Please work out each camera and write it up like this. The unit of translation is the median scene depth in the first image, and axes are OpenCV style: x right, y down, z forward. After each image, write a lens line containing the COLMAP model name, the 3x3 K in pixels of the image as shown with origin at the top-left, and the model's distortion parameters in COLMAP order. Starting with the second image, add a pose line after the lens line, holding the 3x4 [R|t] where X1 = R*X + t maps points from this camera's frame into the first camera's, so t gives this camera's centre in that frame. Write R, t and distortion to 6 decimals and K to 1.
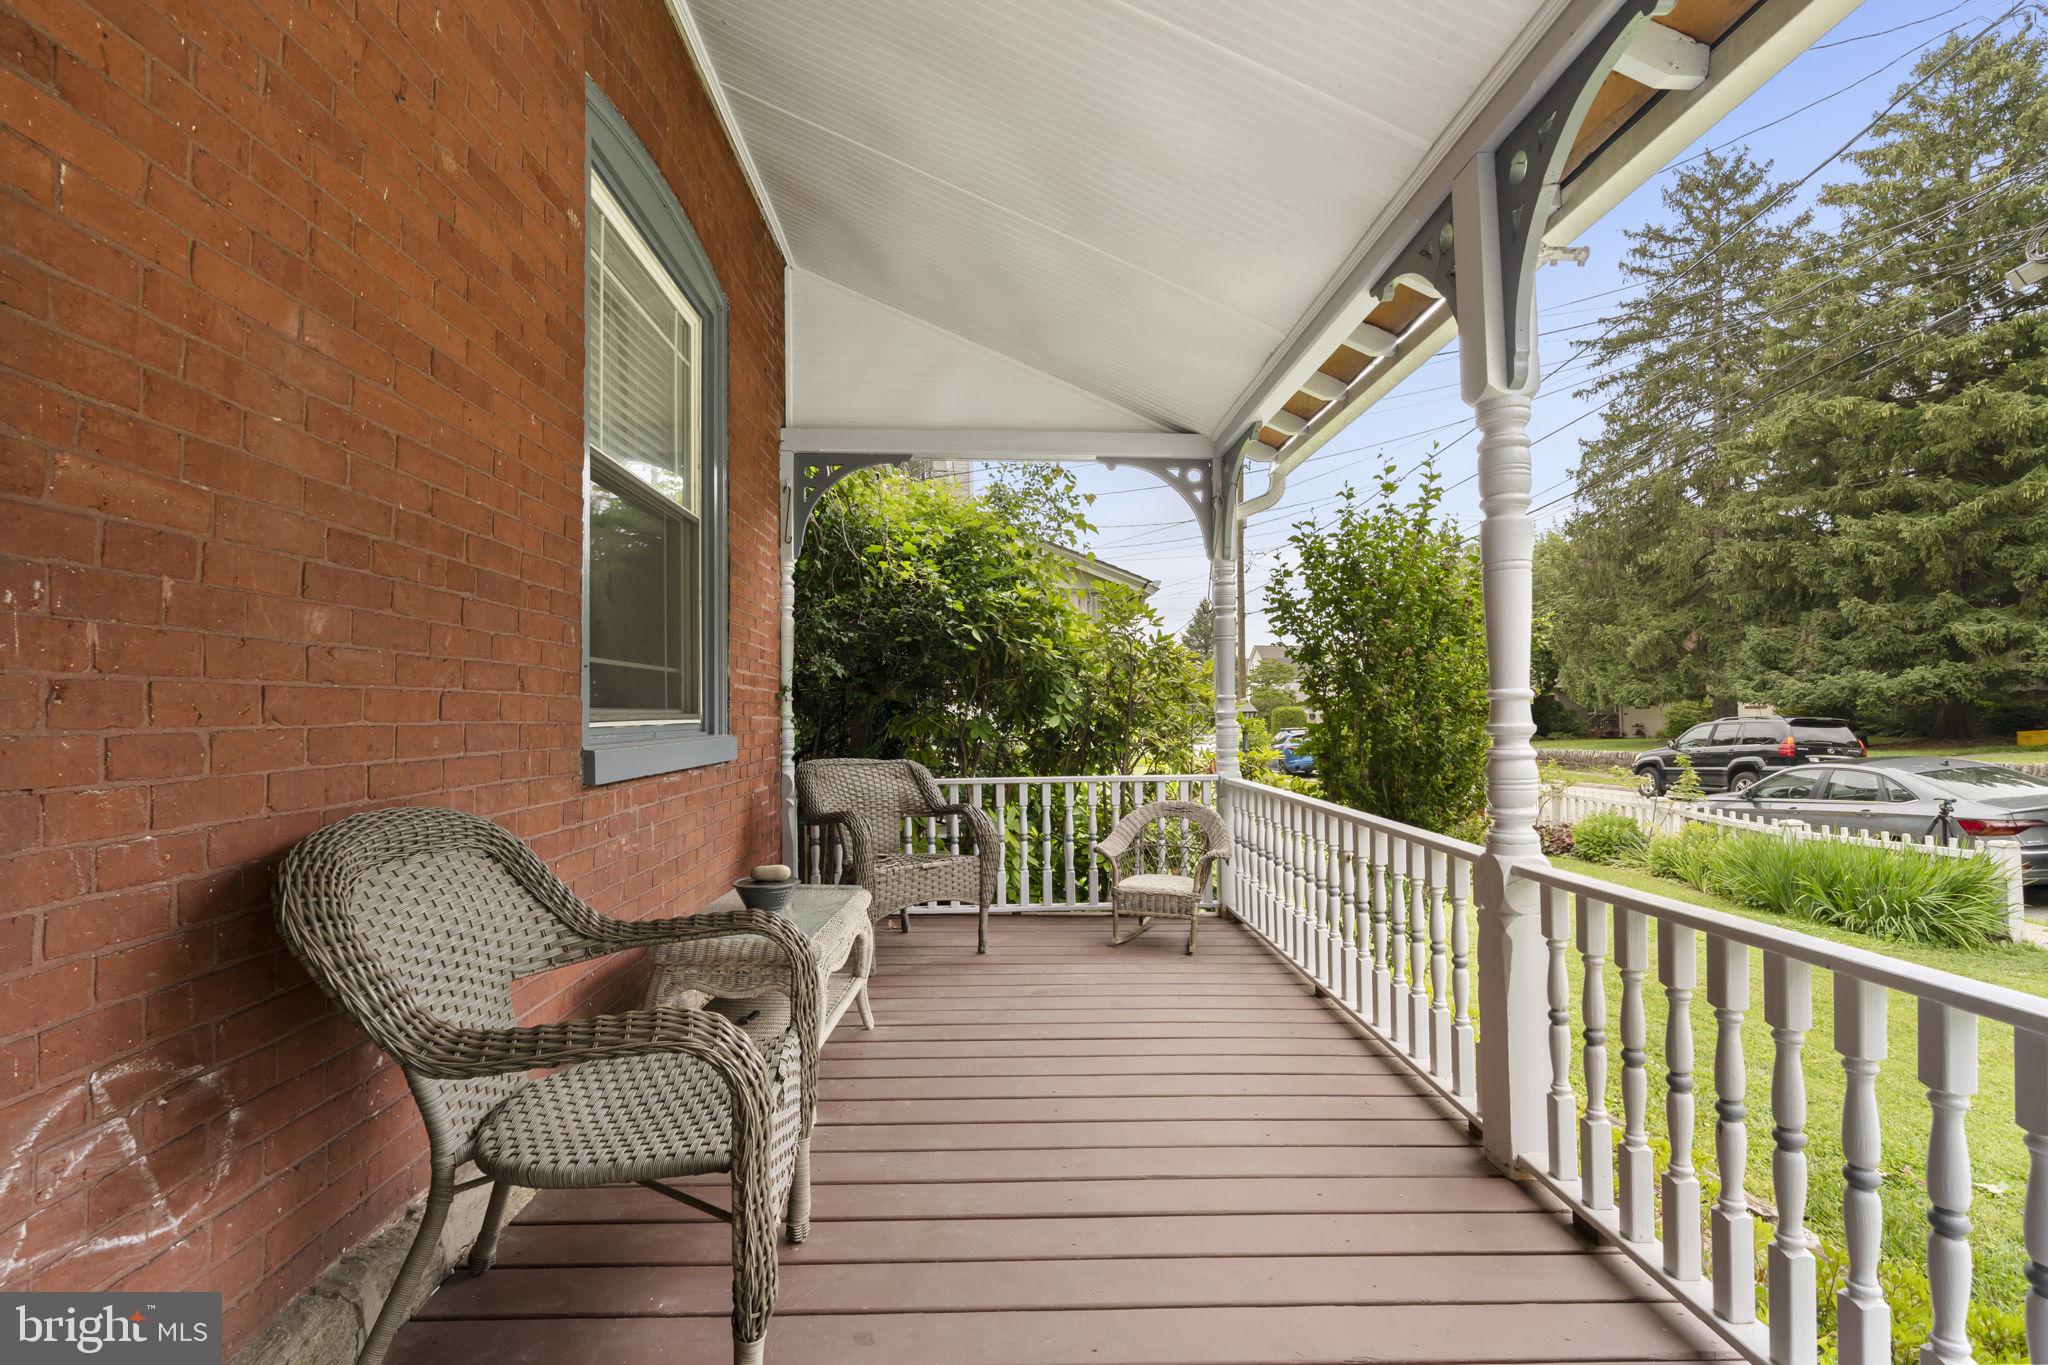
lens RADIAL K [[932.9, 0, 1021.9], [0, 932.9, 687.0], [0, 0, 1]] dist [-0.010345, 0.002599]
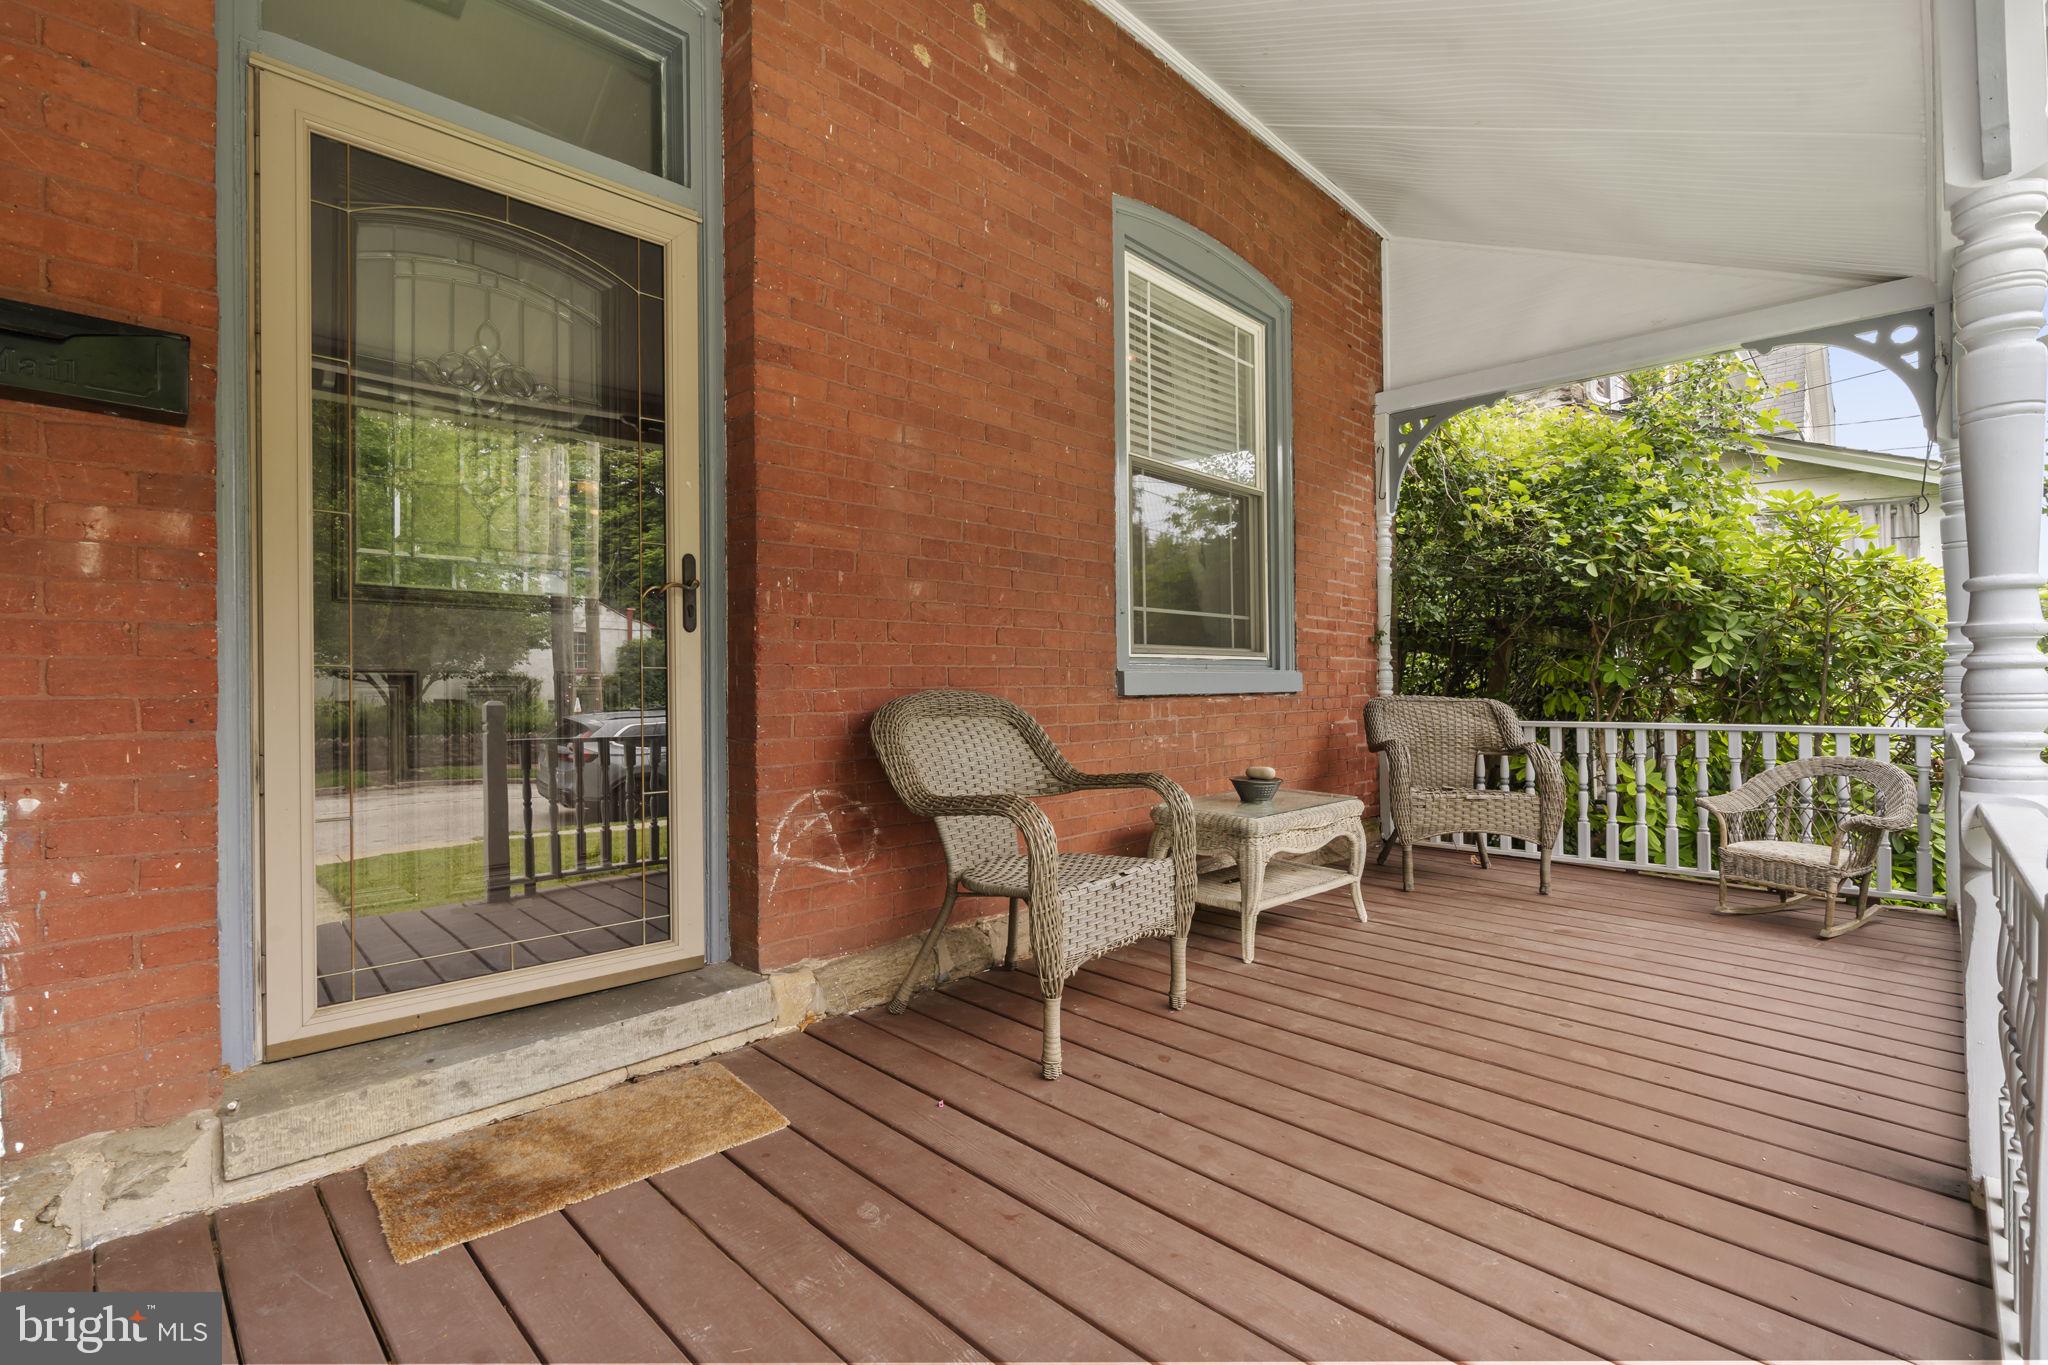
lens RADIAL K [[932.9, 0, 1030.4], [0, 932.9, 678.9], [0, 0, 1]] dist [-0.010345, 0.002599]
pose [[0.685324, -0.000510, -0.728239, 0.567148], [0.019962, 0.999637, 0.018086, 0.059895], [0.727965, -0.026932, 0.685085, -0.101641]]
